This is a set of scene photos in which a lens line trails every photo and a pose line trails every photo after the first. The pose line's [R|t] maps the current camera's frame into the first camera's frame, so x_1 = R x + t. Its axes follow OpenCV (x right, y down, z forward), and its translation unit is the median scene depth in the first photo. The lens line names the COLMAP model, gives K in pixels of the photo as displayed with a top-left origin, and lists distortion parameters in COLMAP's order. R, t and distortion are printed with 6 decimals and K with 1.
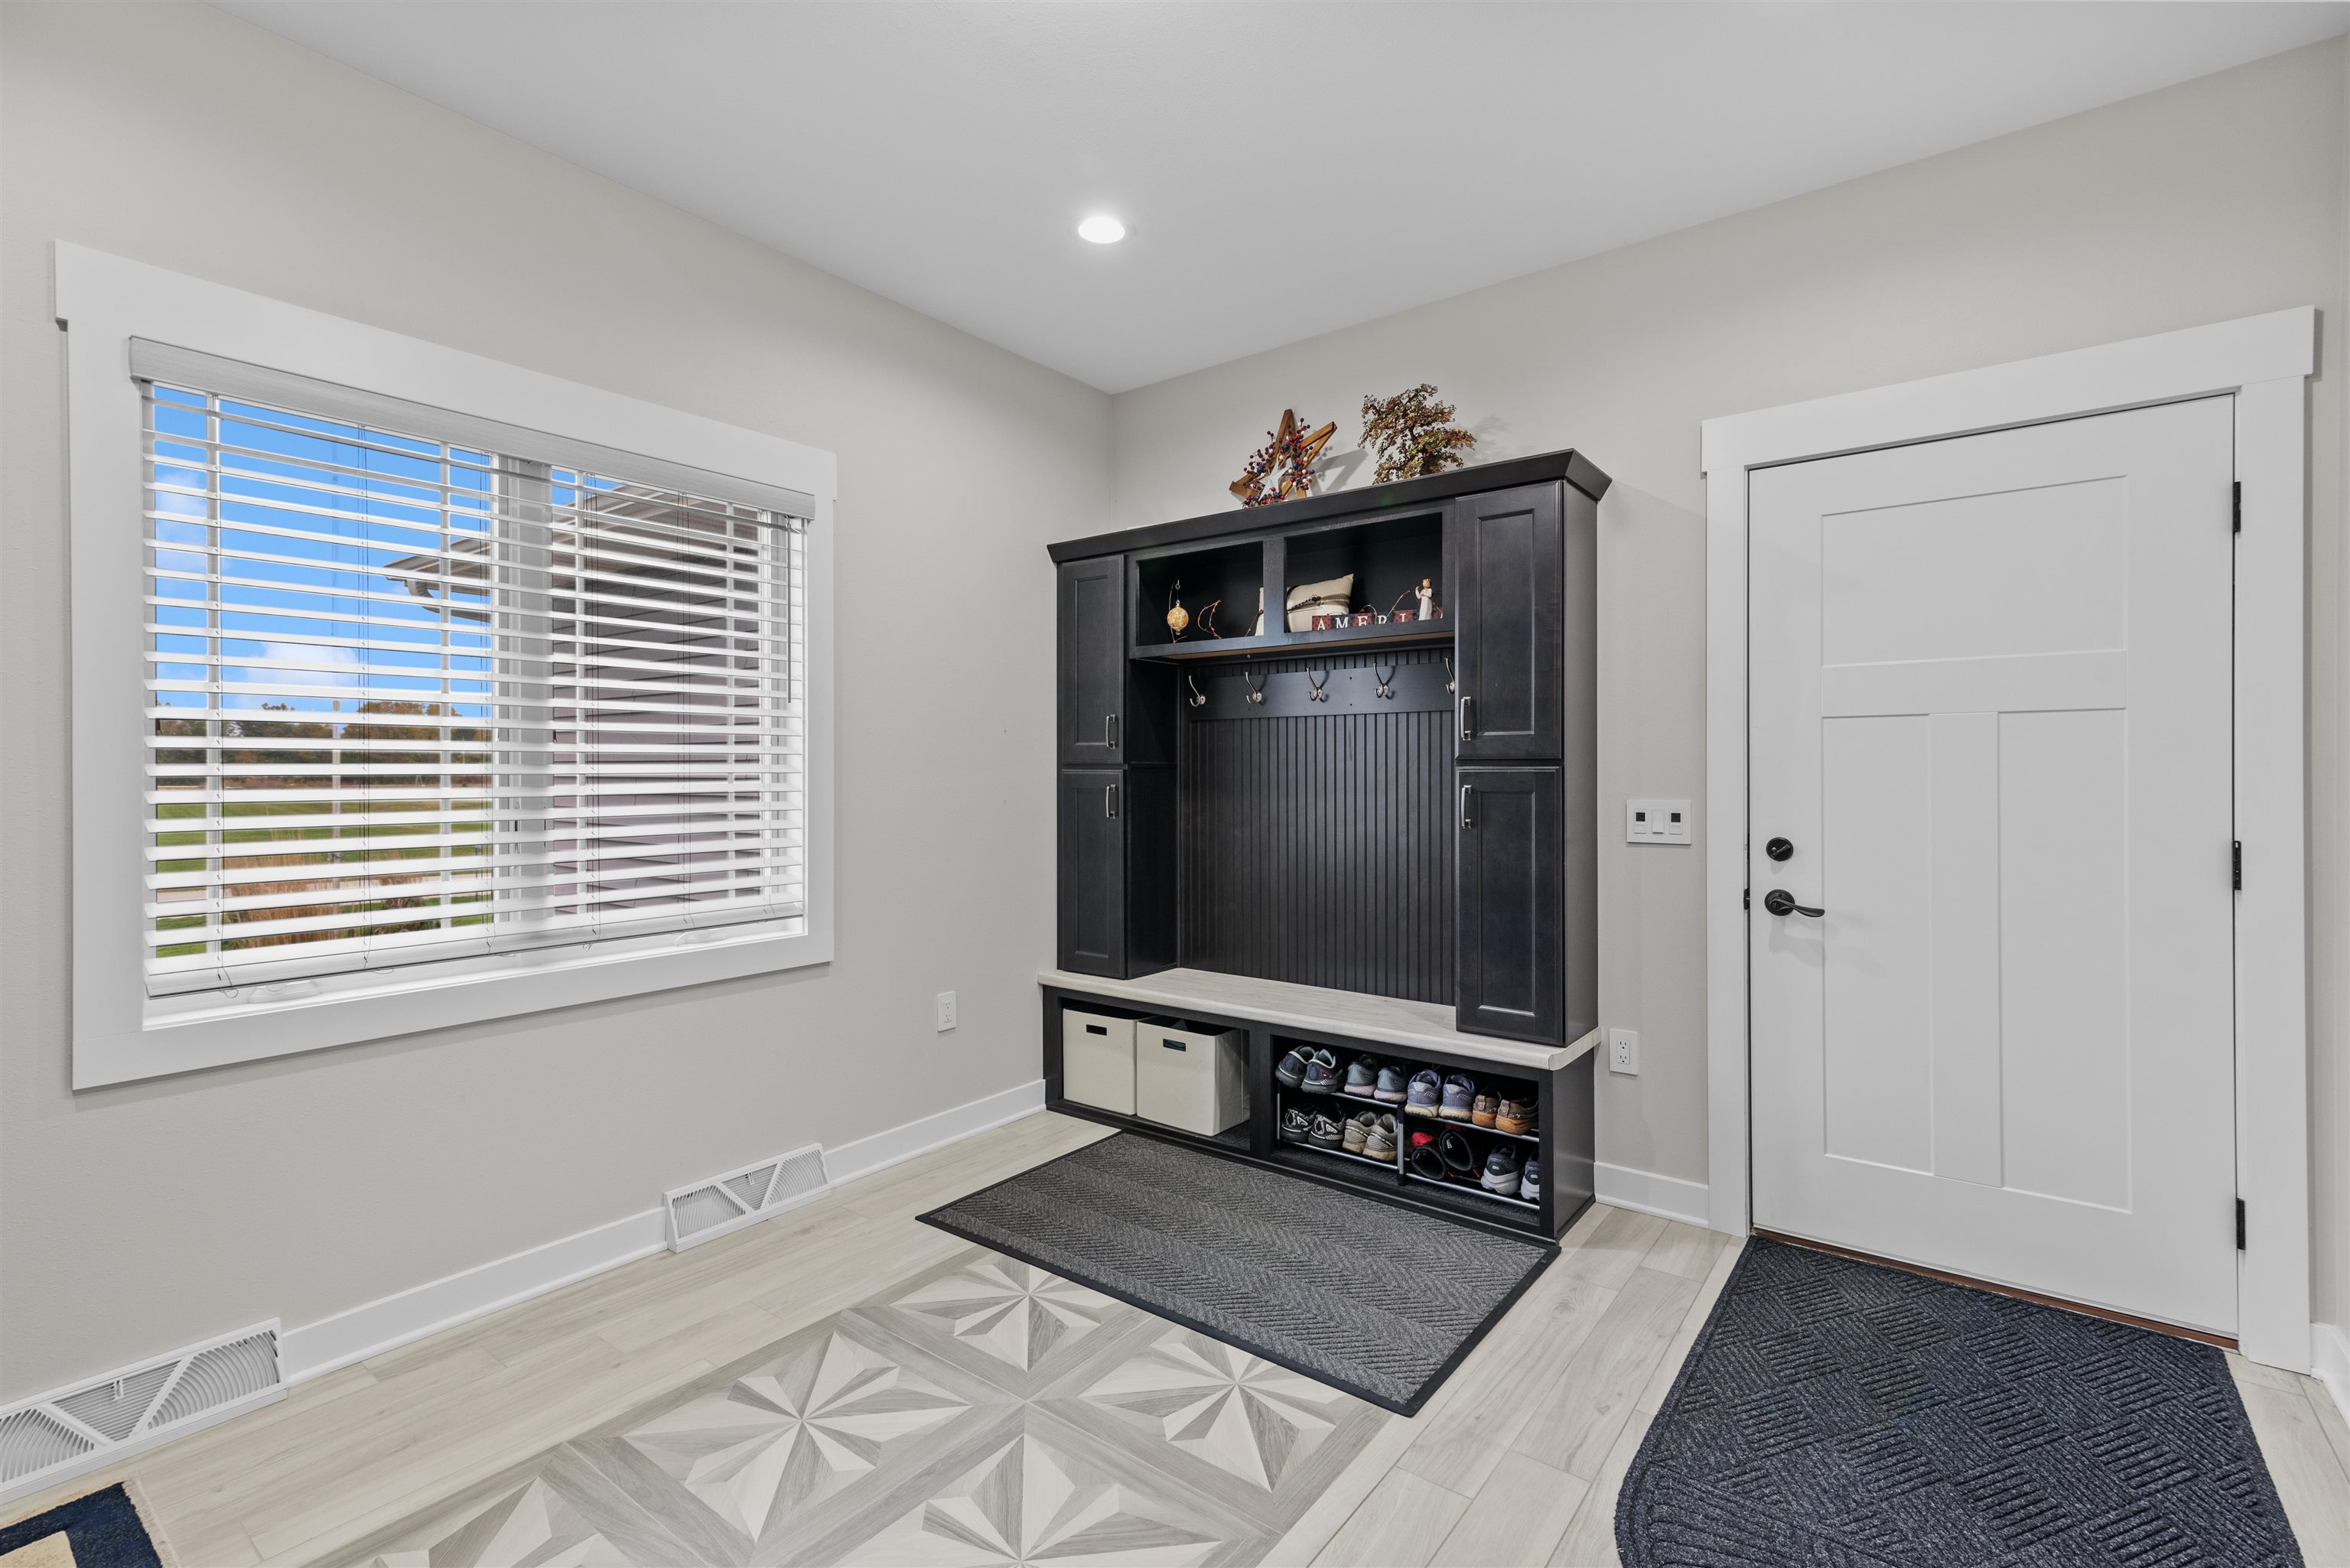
lens RADIAL K [[1053.2, 0, 1185.9], [0, 1053.2, 789.1], [0, 0, 1]] dist [0.018128, -0.001272]
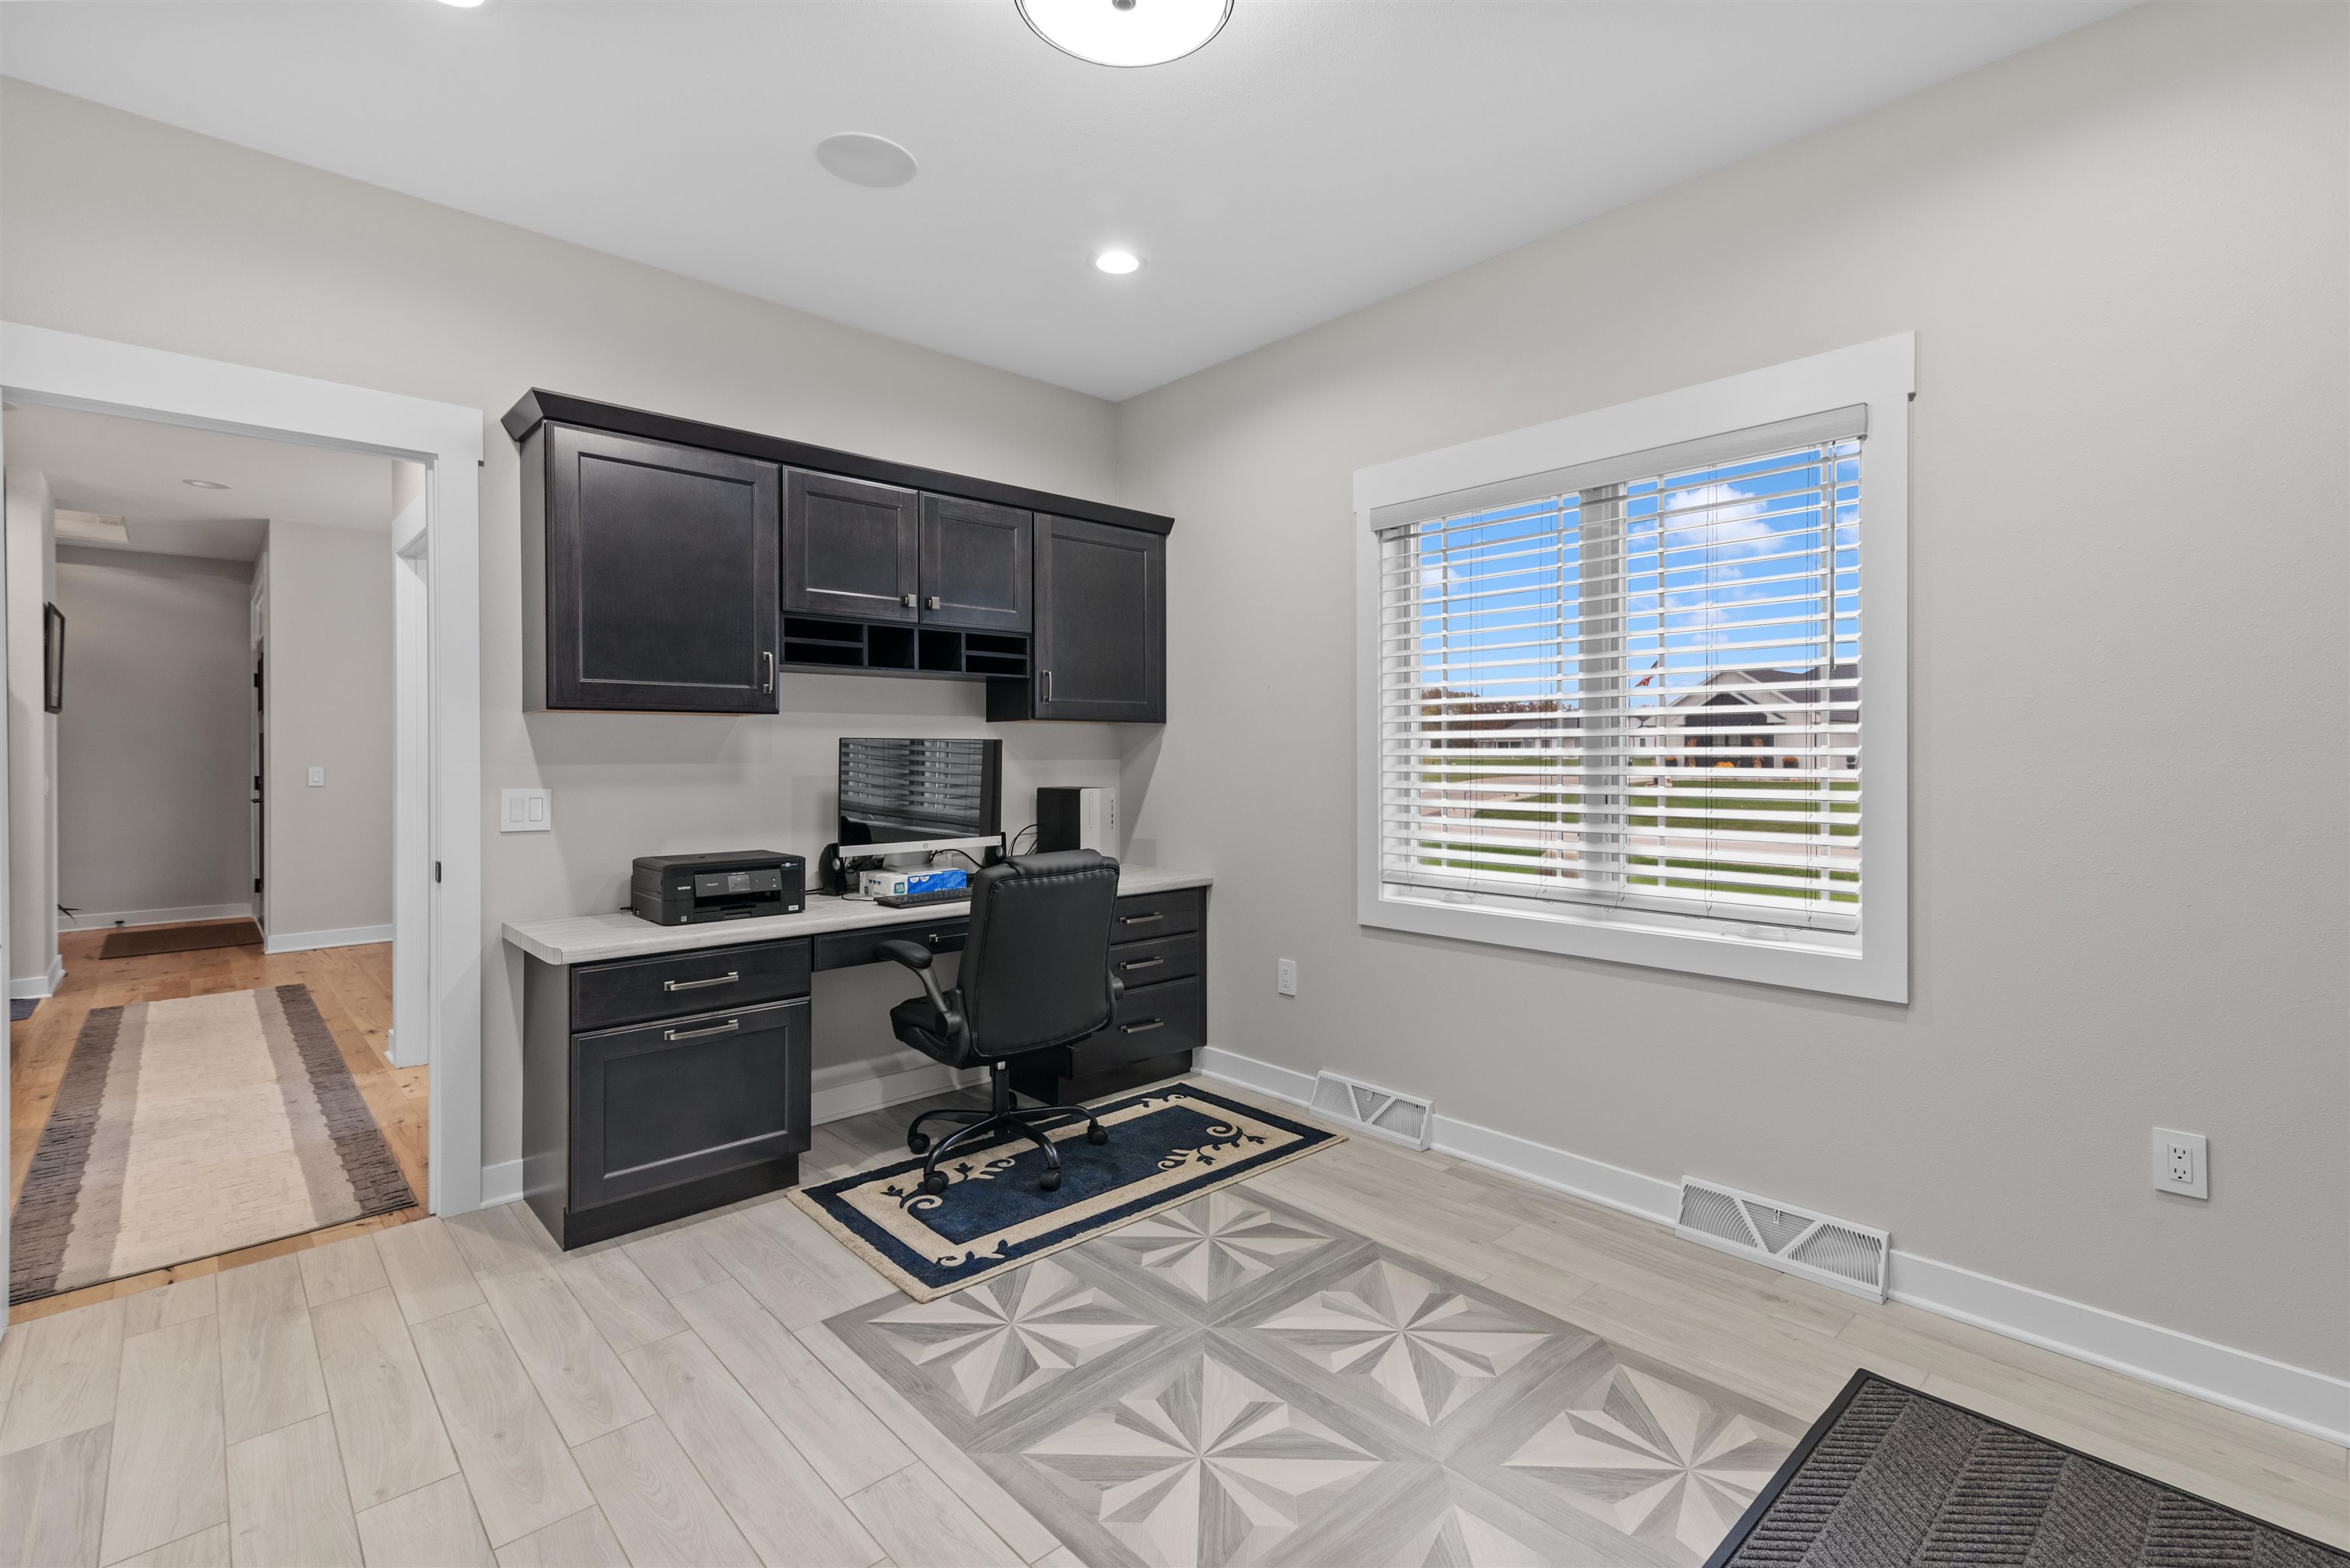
lens RADIAL K [[1057.3, 0, 1185.2], [0, 1057.3, 763.8], [0, 0, 1]] dist [0.014487, -0.000147]
pose [[-0.167982, 0.013100, -0.985703, 0.542984], [-0.014250, 0.999775, 0.015715, -0.014859], [0.985687, 0.016686, -0.167758, 0.663630]]
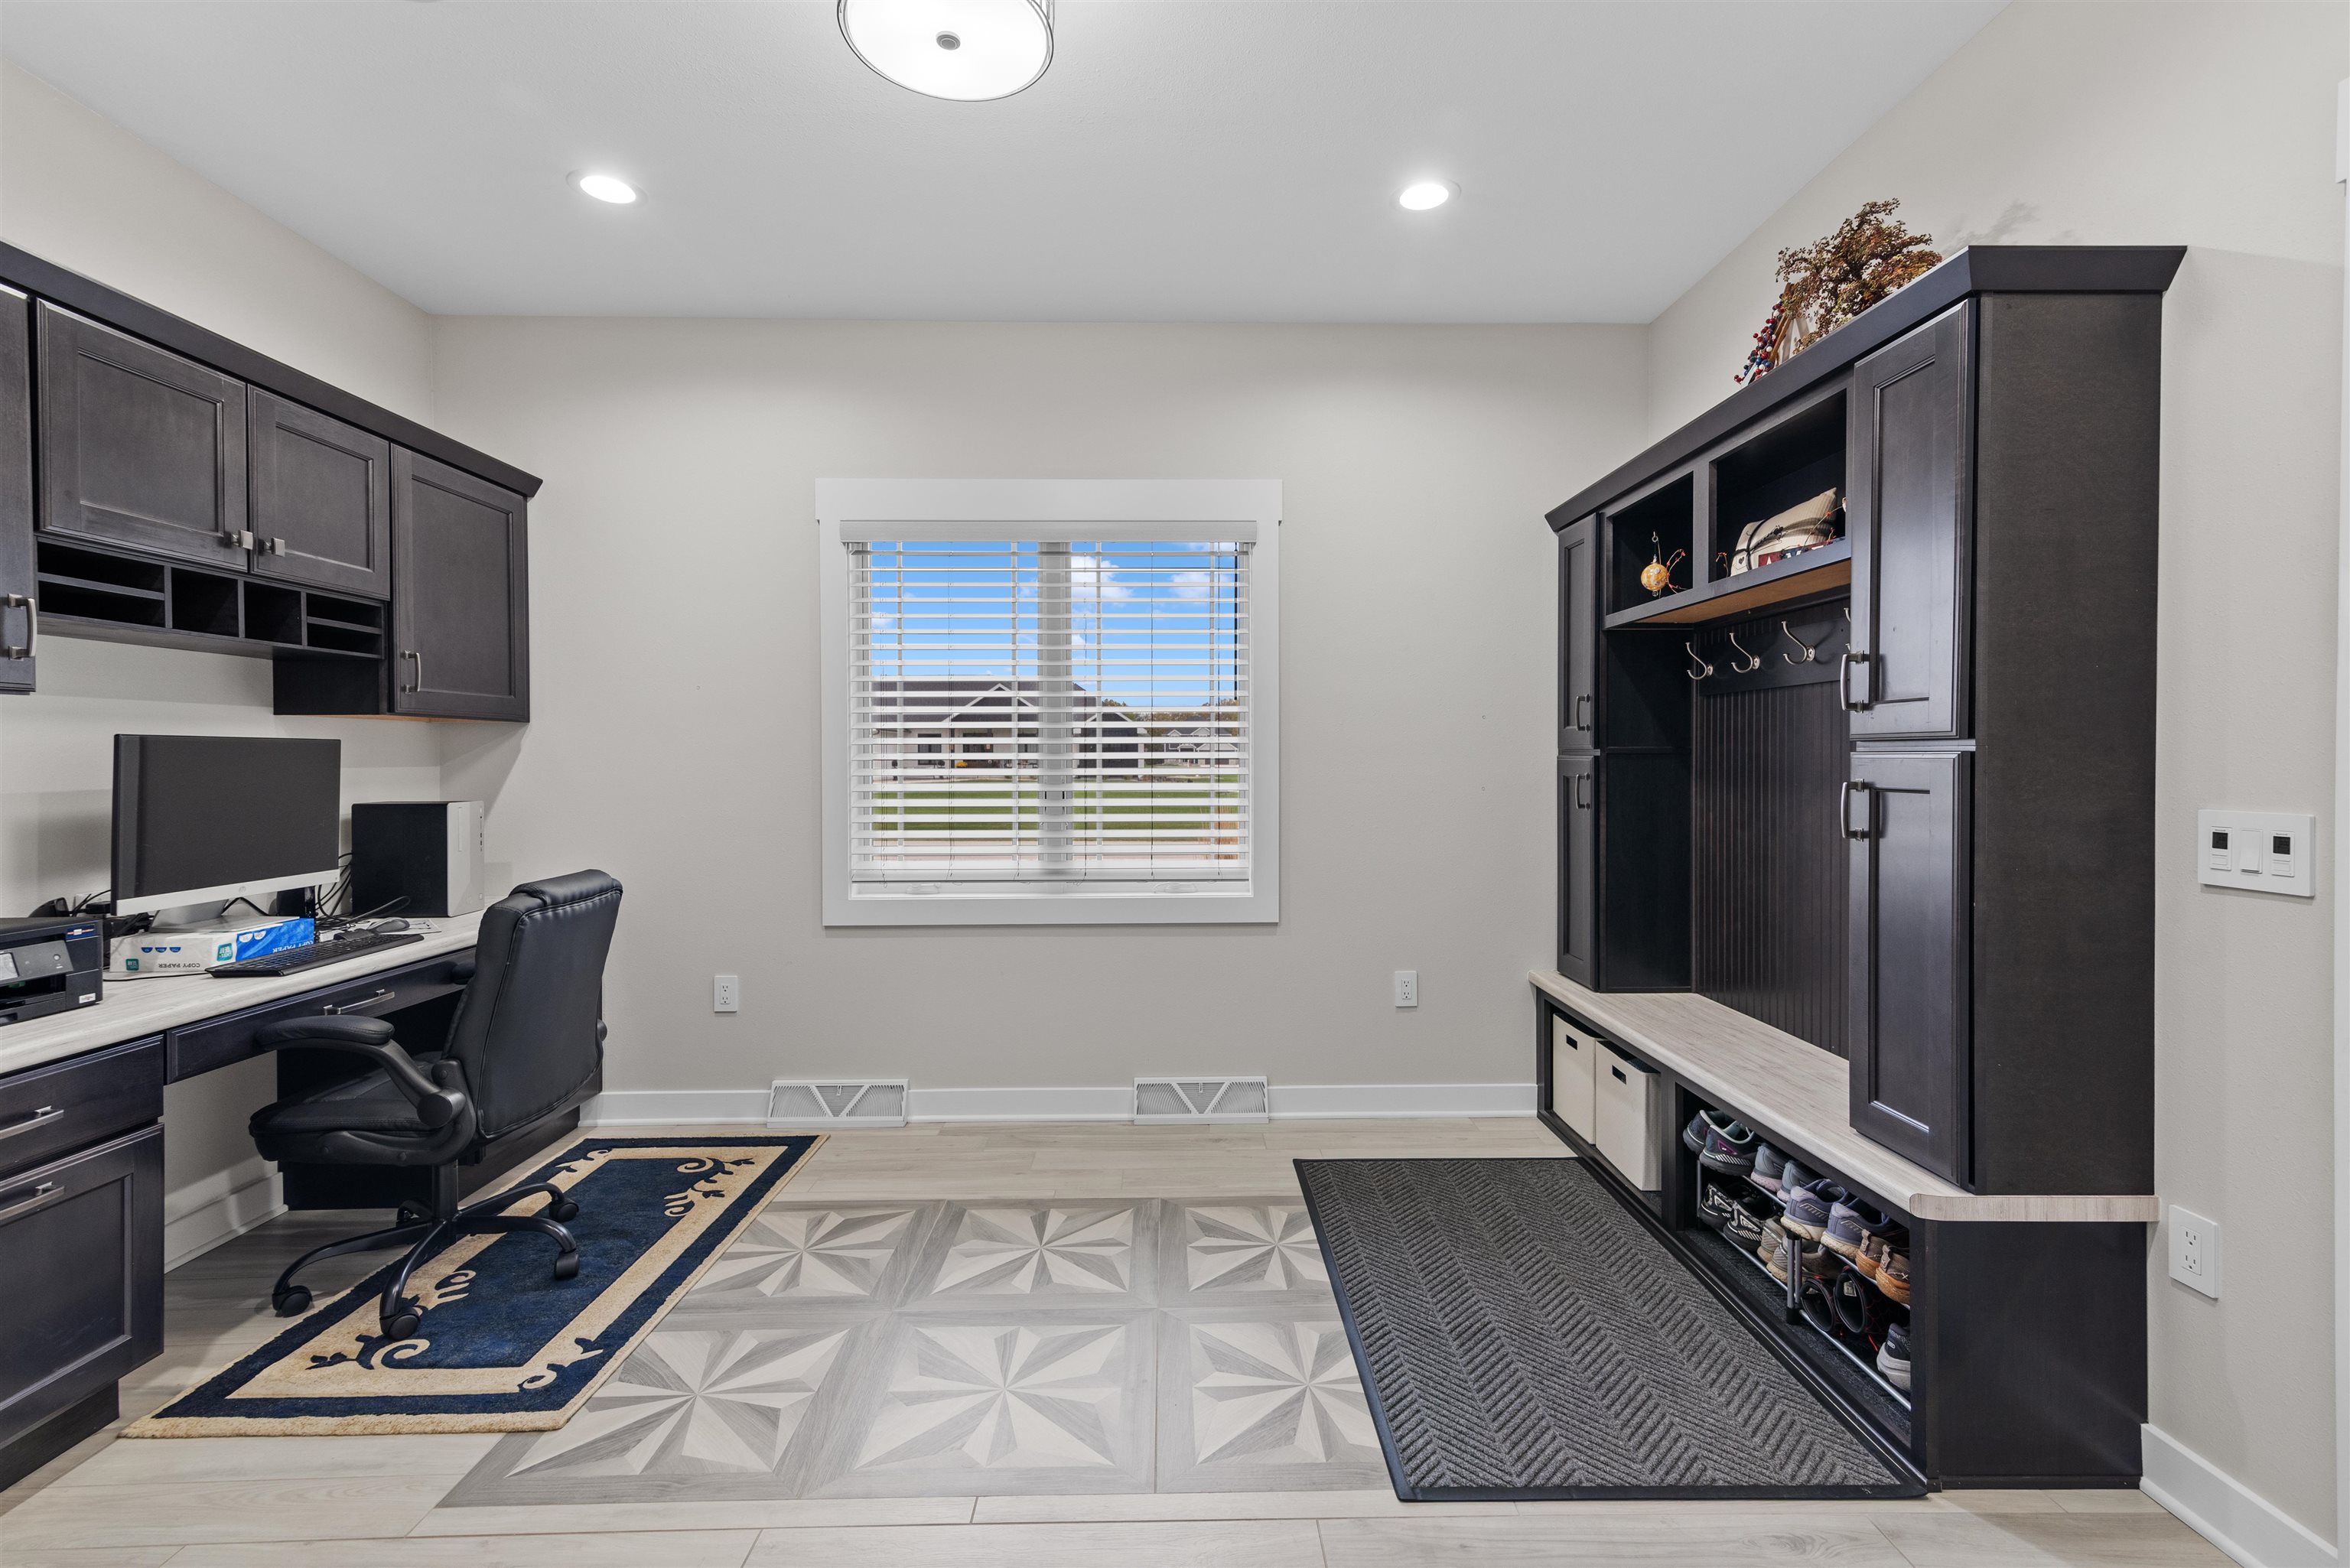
lens RADIAL K [[1059.1, 0, 1181.3], [0, 1059.1, 775.9], [0, 0, 1]] dist [0.017151, -0.000685]
pose [[0.619961, 0.015128, -0.784487, 0.542959], [-0.012535, 0.999877, 0.009375, -0.006381], [0.784533, 0.004021, 0.620074, 0.217441]]
